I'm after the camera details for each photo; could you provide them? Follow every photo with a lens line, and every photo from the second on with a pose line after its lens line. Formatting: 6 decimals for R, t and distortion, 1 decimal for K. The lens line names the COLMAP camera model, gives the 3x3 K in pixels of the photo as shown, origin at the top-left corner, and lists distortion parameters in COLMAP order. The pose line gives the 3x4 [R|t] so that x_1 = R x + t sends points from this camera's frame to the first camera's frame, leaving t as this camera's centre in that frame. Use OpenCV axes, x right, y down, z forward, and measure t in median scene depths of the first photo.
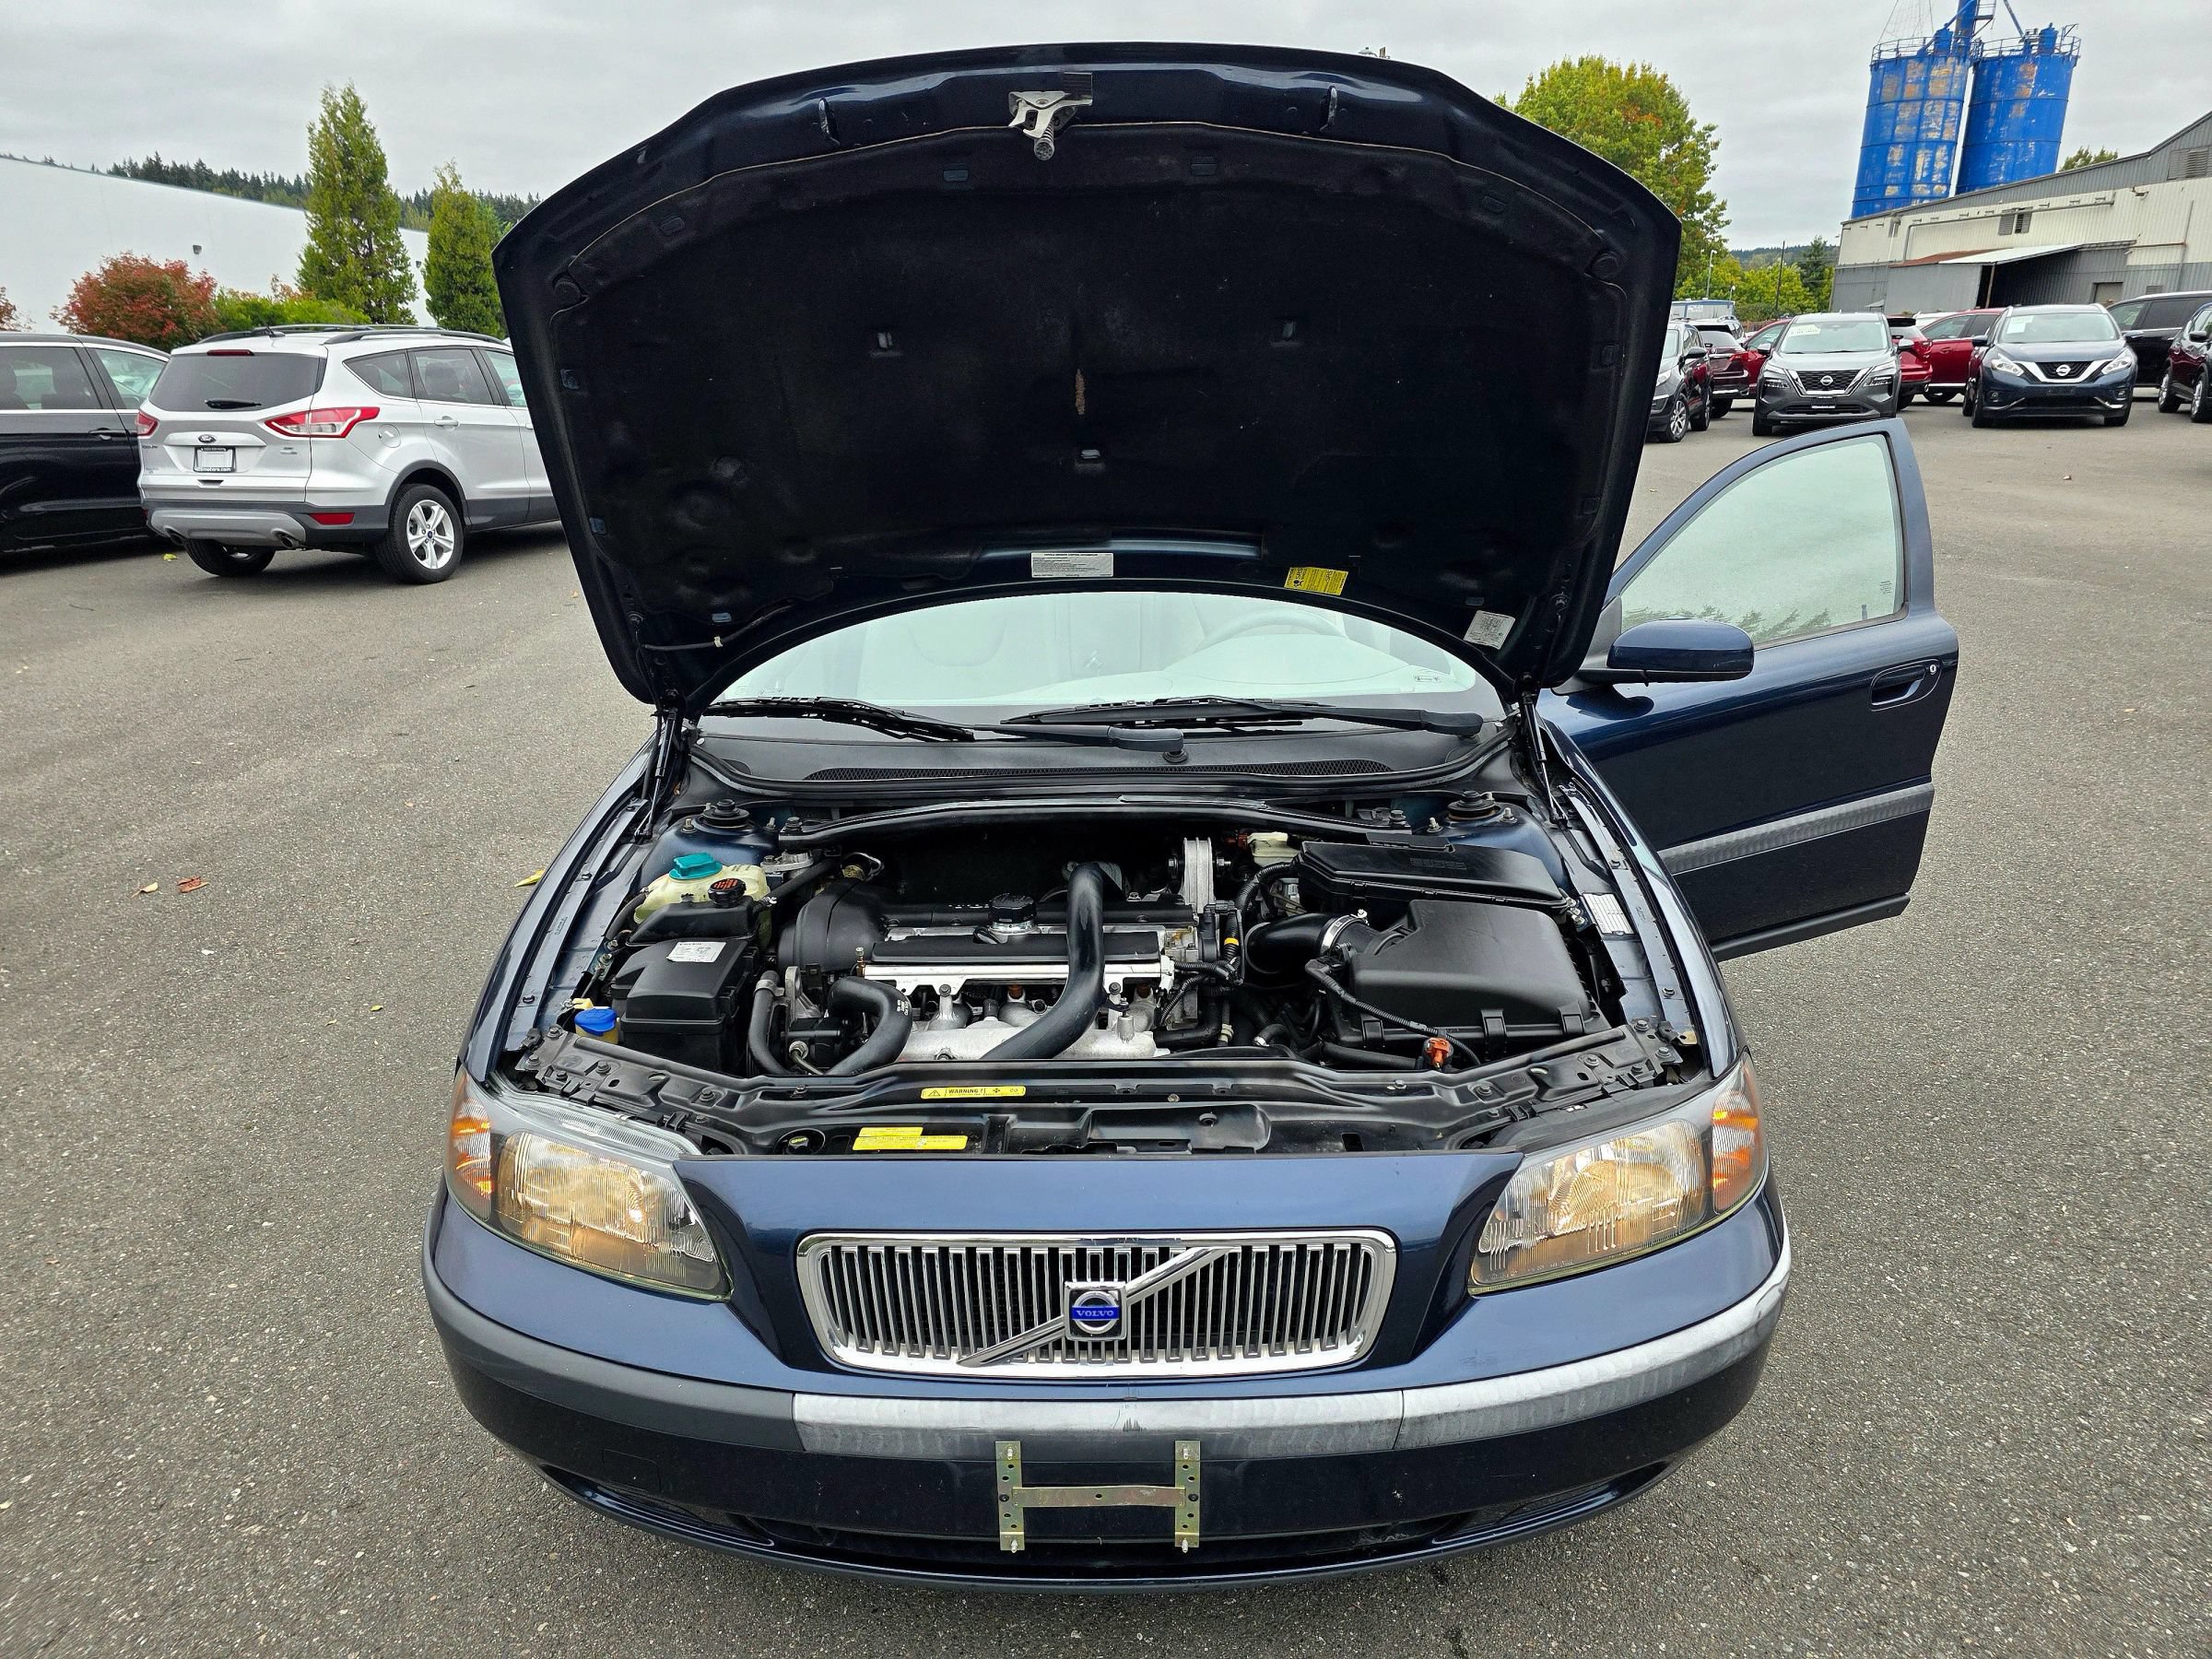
lens RADIAL K [[1509.3, 0, 1106.0], [0, 1509.3, 829.5], [0, 0, 1]] dist [0.035243, -0.002080]
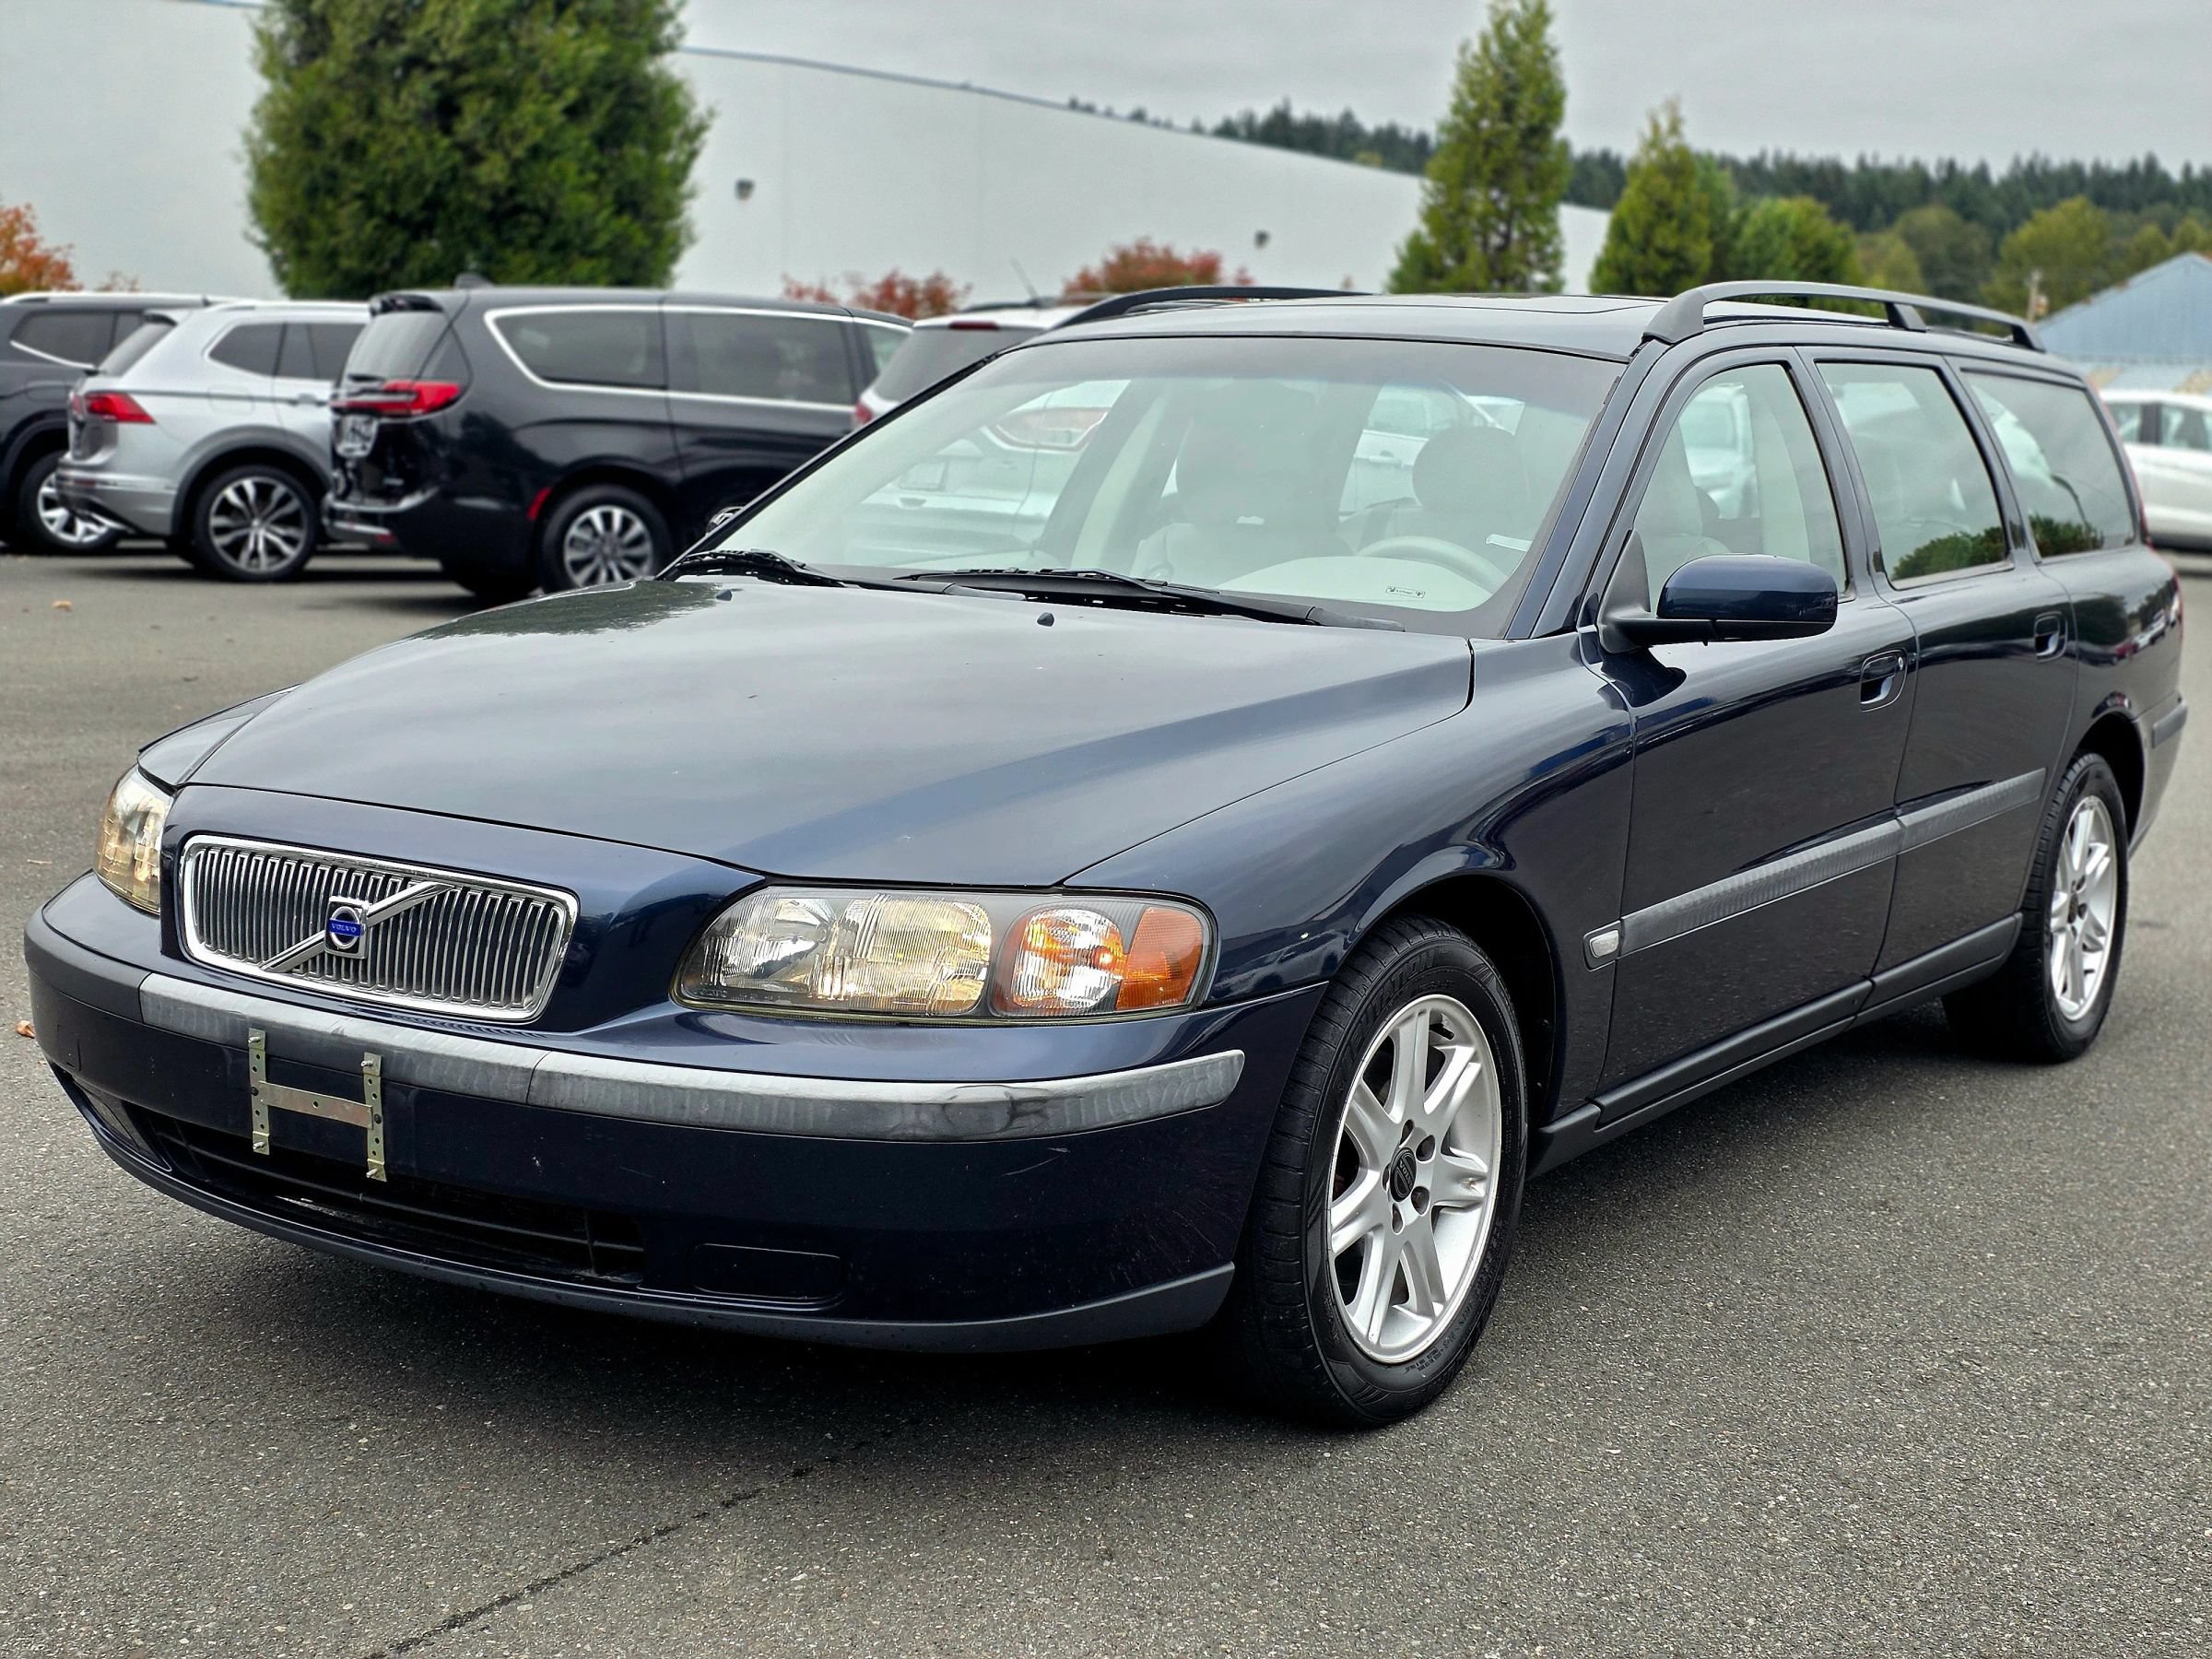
lens RADIAL K [[2966.6, 0, 1106.0], [0, 2966.6, 829.5], [0, 0, 1]] dist [0.204172, -0.471593]
pose [[0.838057, 0.122361, -0.531685, 1.550195], [-0.212927, 0.970599, -0.112249, 0.371599], [0.502318, 0.207281, 0.839471, -0.520525]]
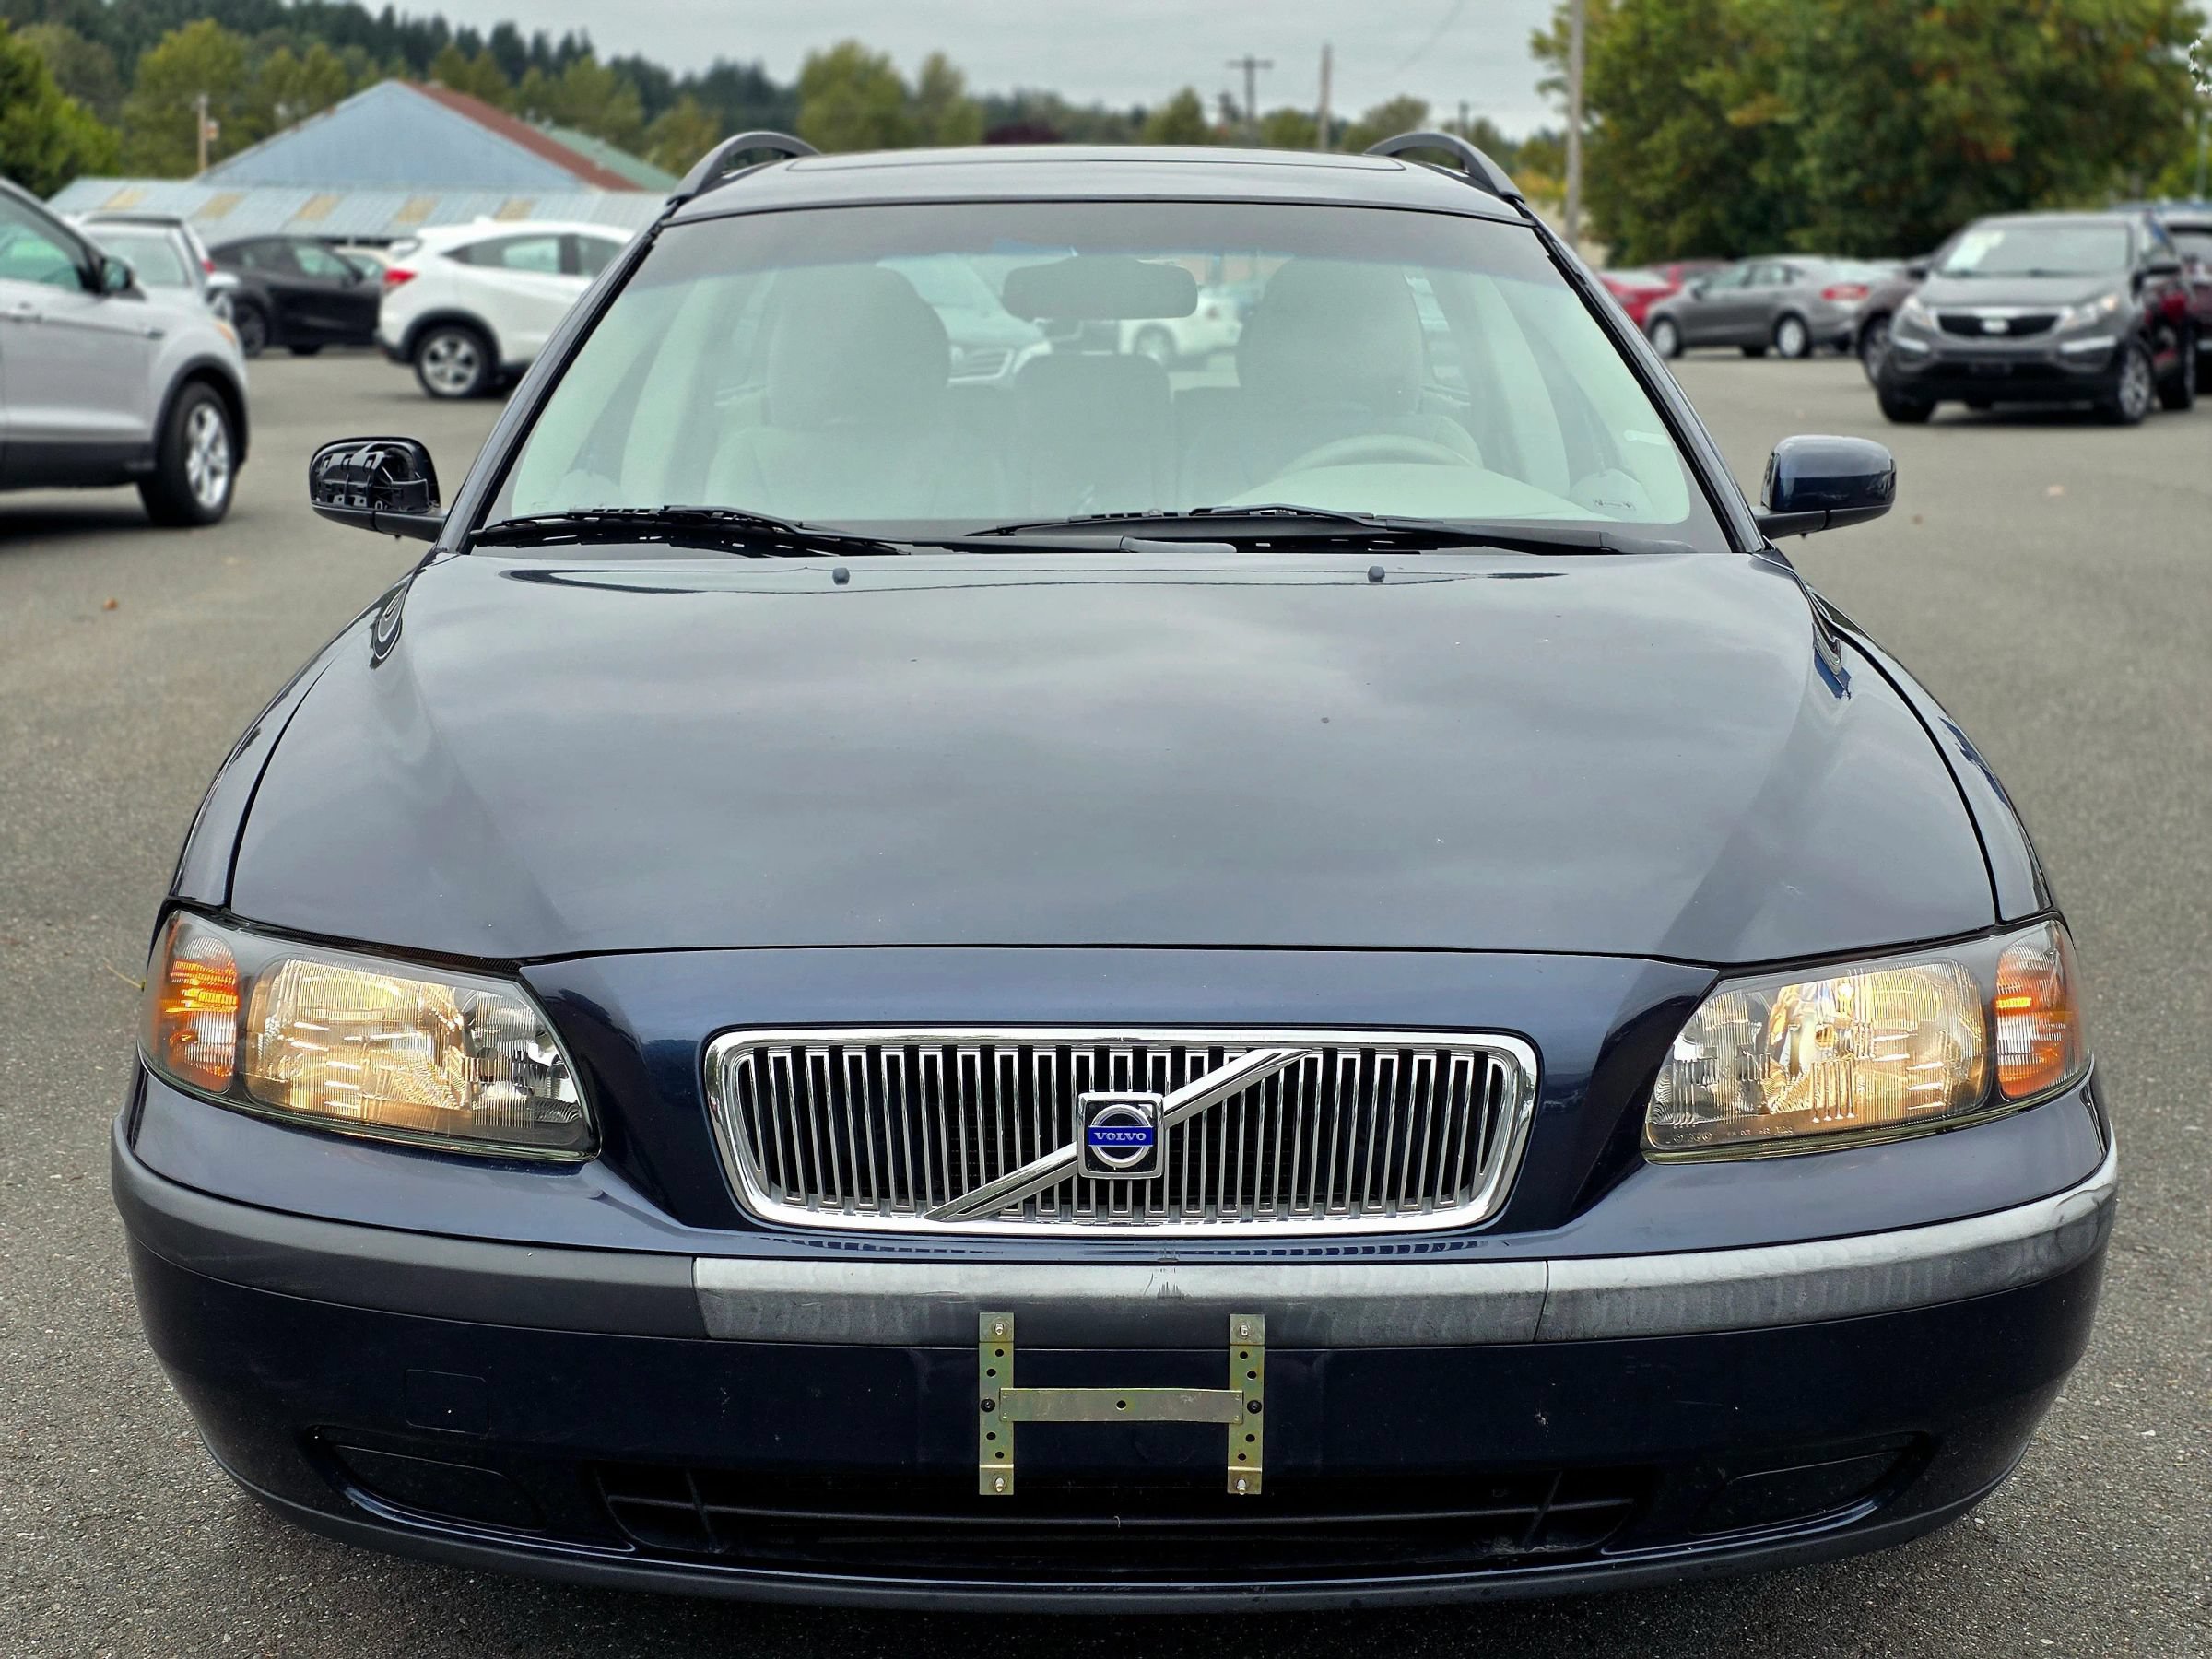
lens RADIAL K [[2966.6, 0, 1106.0], [0, 2966.6, 829.5], [0, 0, 1]] dist [0.204172, -0.471593]
pose [[0.999689, 0.016201, 0.018983, -0.042786], [-0.013705, 0.992075, -0.124900, 0.347191], [-0.020856, 0.124601, 0.991988, -0.419867]]
